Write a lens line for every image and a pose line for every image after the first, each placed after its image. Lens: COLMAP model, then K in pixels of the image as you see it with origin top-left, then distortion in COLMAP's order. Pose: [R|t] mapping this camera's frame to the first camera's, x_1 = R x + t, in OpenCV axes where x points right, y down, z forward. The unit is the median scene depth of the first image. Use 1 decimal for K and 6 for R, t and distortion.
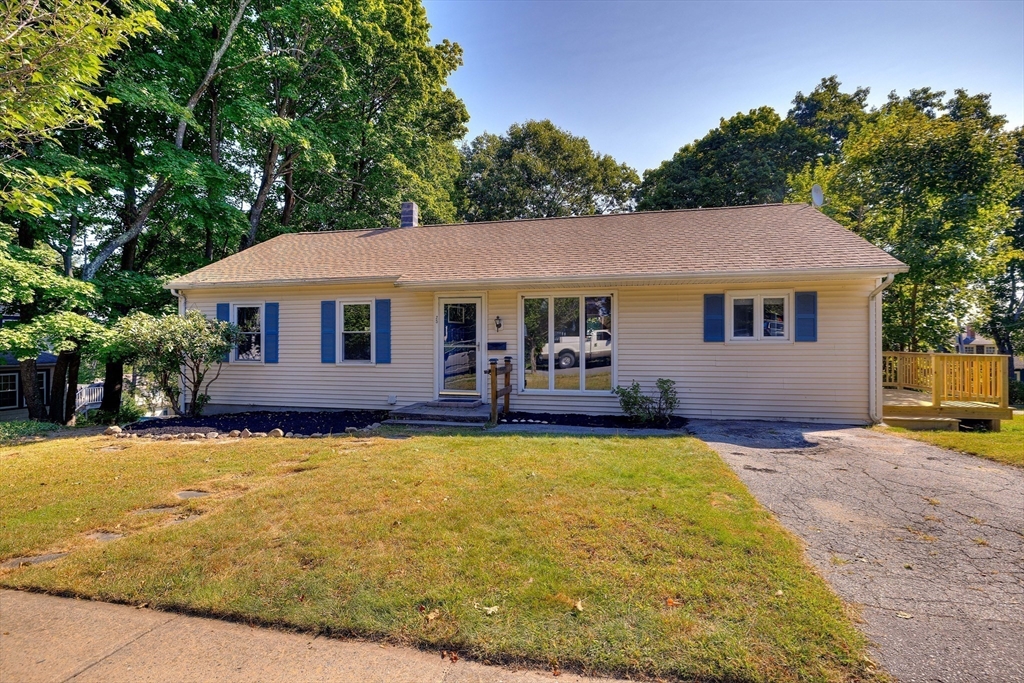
lens RADIAL K [[490.1, 0, 512.0], [0, 490.1, 334.3], [0, 0, 1]] dist [0.002083, 0.000691]
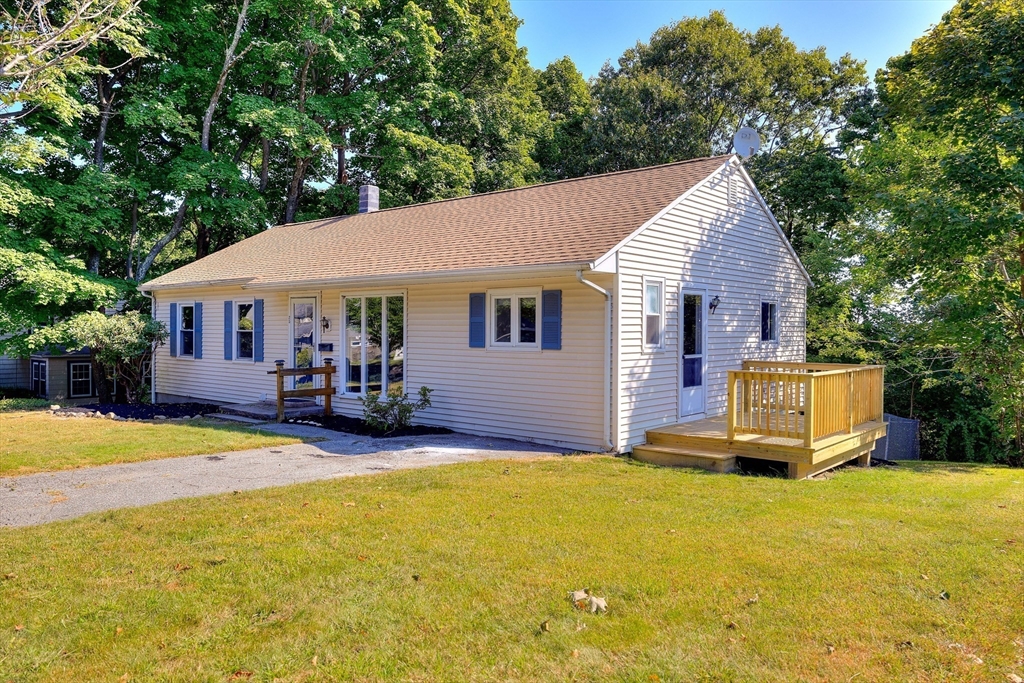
lens RADIAL K [[741.4, 0, 511.8], [0, 741.4, 345.6], [0, 0, 1]] dist [-0.009869, -0.000495]
pose [[0.885177, 0.017687, -0.464918, 1.054515], [-0.002641, 0.999452, 0.032993, -0.031261], [0.465247, -0.027977, 0.884739, -0.145475]]
